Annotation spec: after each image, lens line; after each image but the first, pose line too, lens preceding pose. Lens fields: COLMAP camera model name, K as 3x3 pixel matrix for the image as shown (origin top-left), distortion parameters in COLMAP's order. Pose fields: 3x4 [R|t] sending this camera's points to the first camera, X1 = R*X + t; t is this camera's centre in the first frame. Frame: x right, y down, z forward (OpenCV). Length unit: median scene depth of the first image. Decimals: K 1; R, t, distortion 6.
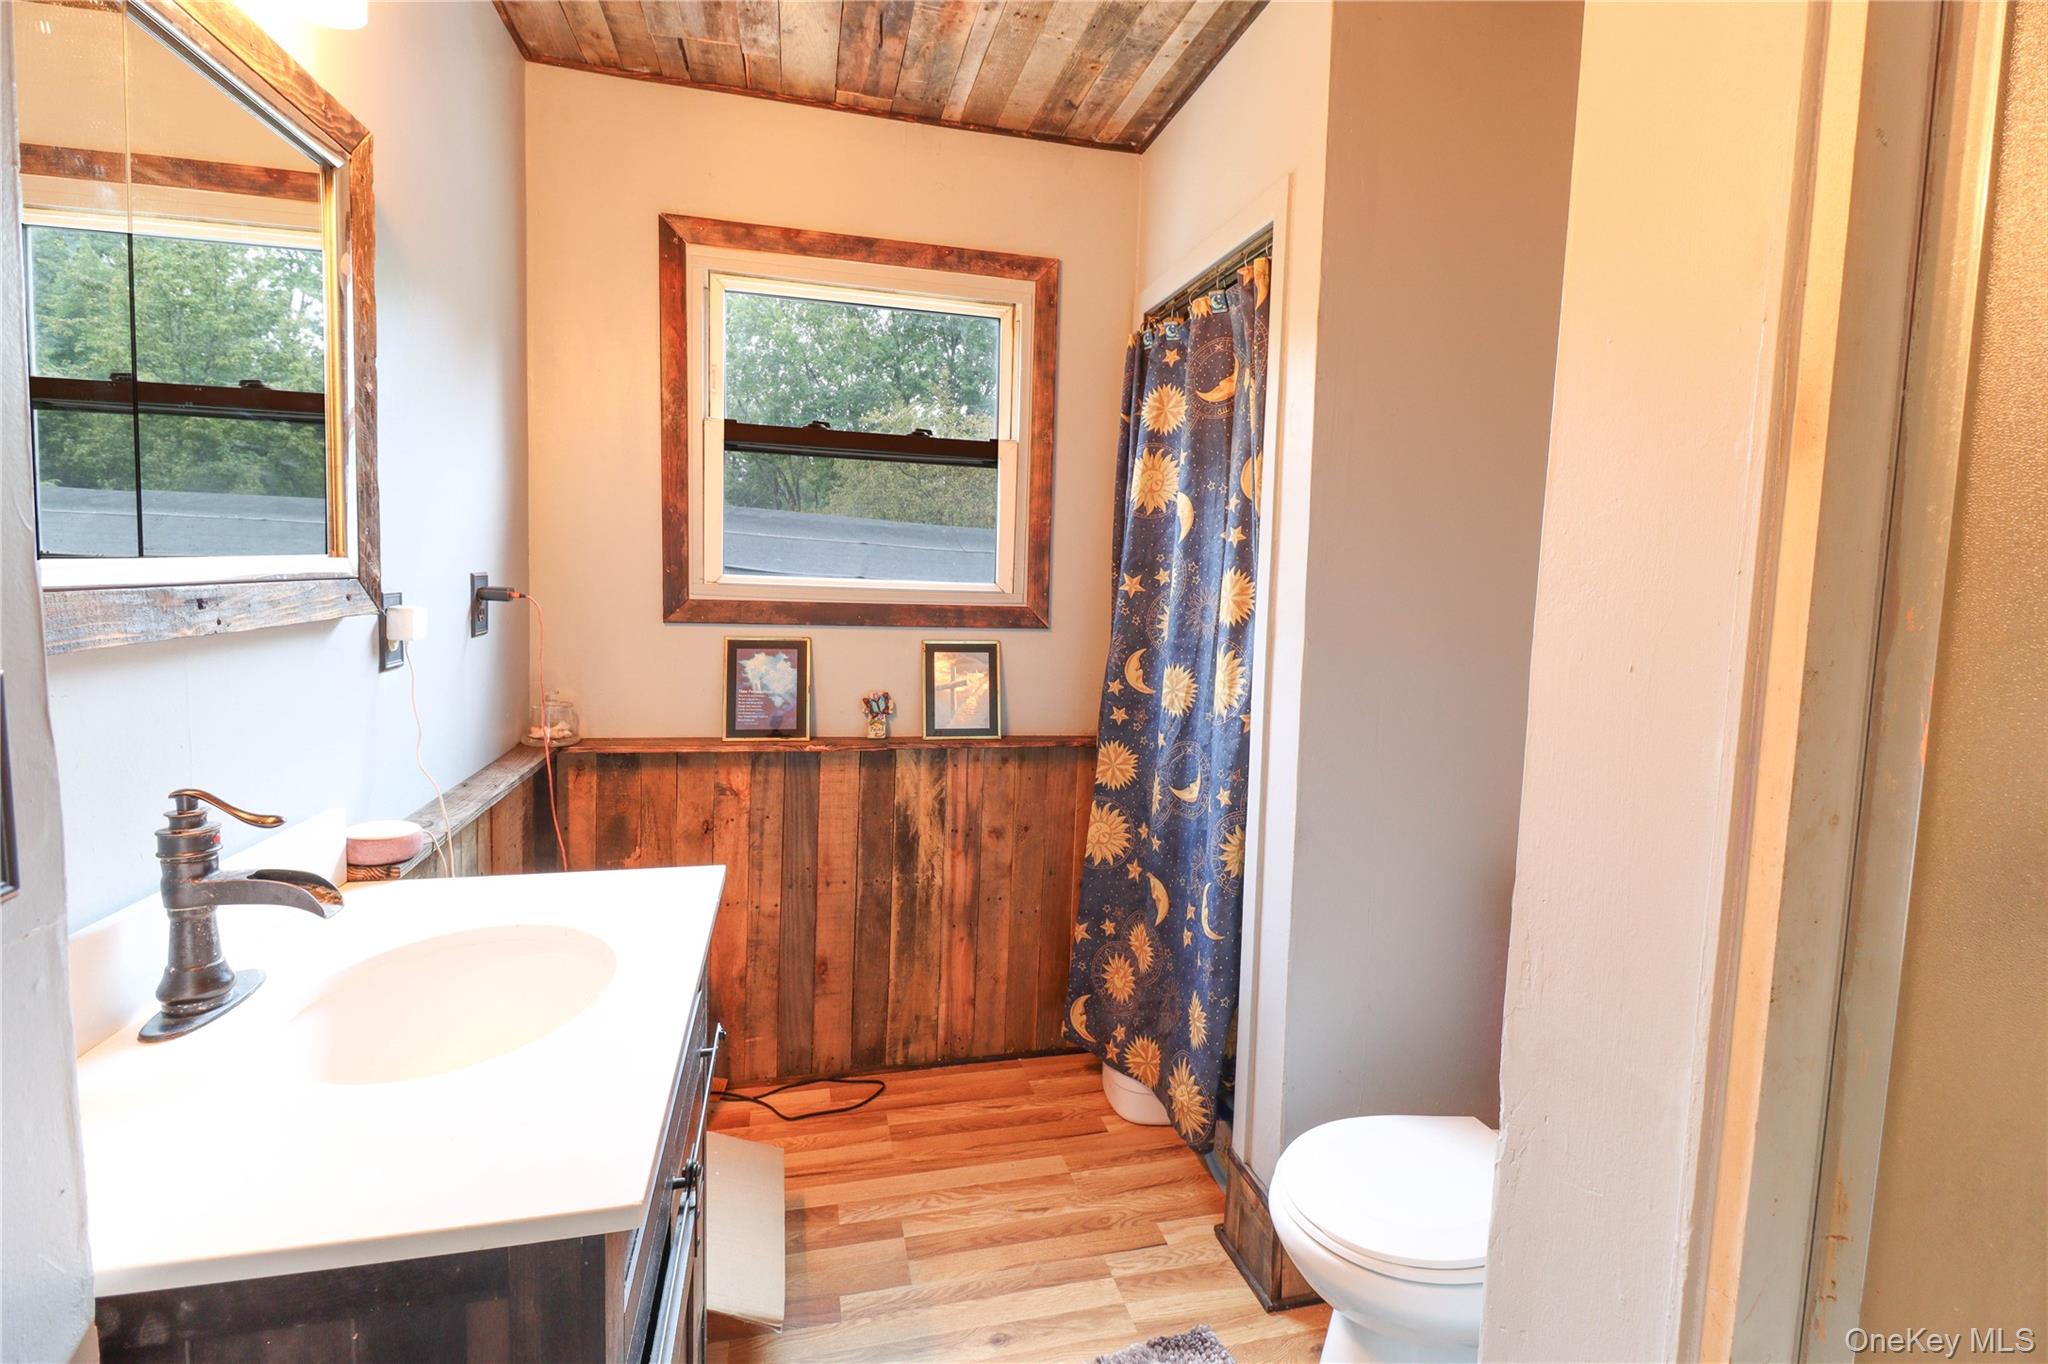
lens RADIAL K [[944.4, 0, 1024.5], [0, 944.4, 648.0], [0, 0, 1]] dist [0.025572, -0.017394]
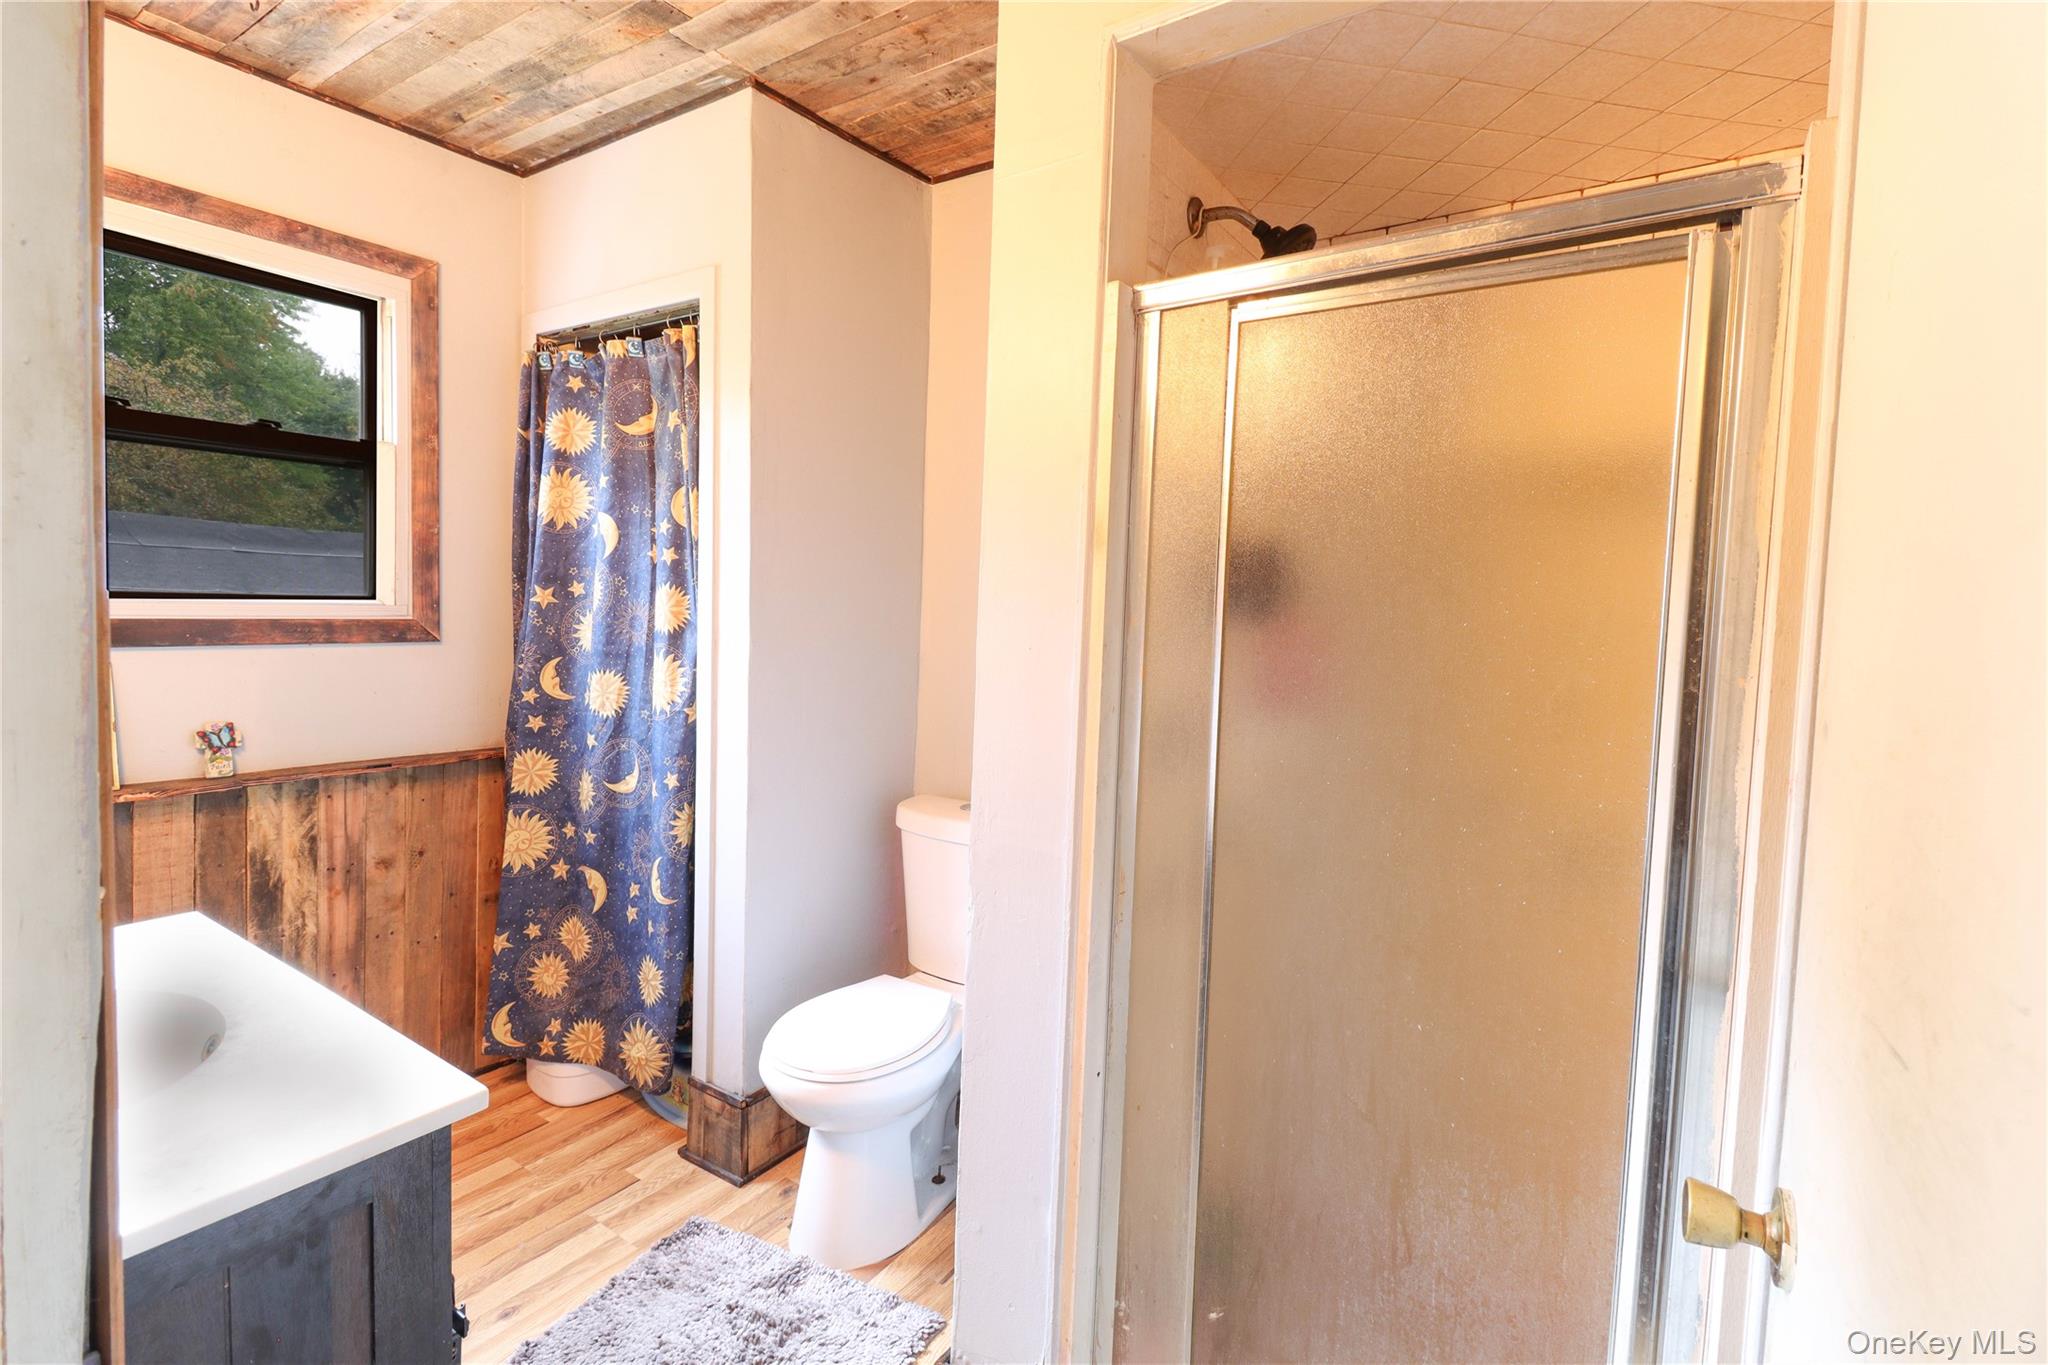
lens RADIAL K [[944.4, 0, 1024.5], [0, 944.4, 648.5], [0, 0, 1]] dist [0.025572, -0.017394]
pose [[0.744643, -0.039702, 0.666282, -0.197384], [0.041978, 0.999039, 0.012615, -0.000623], [-0.666142, 0.018576, 0.745594, -0.133512]]
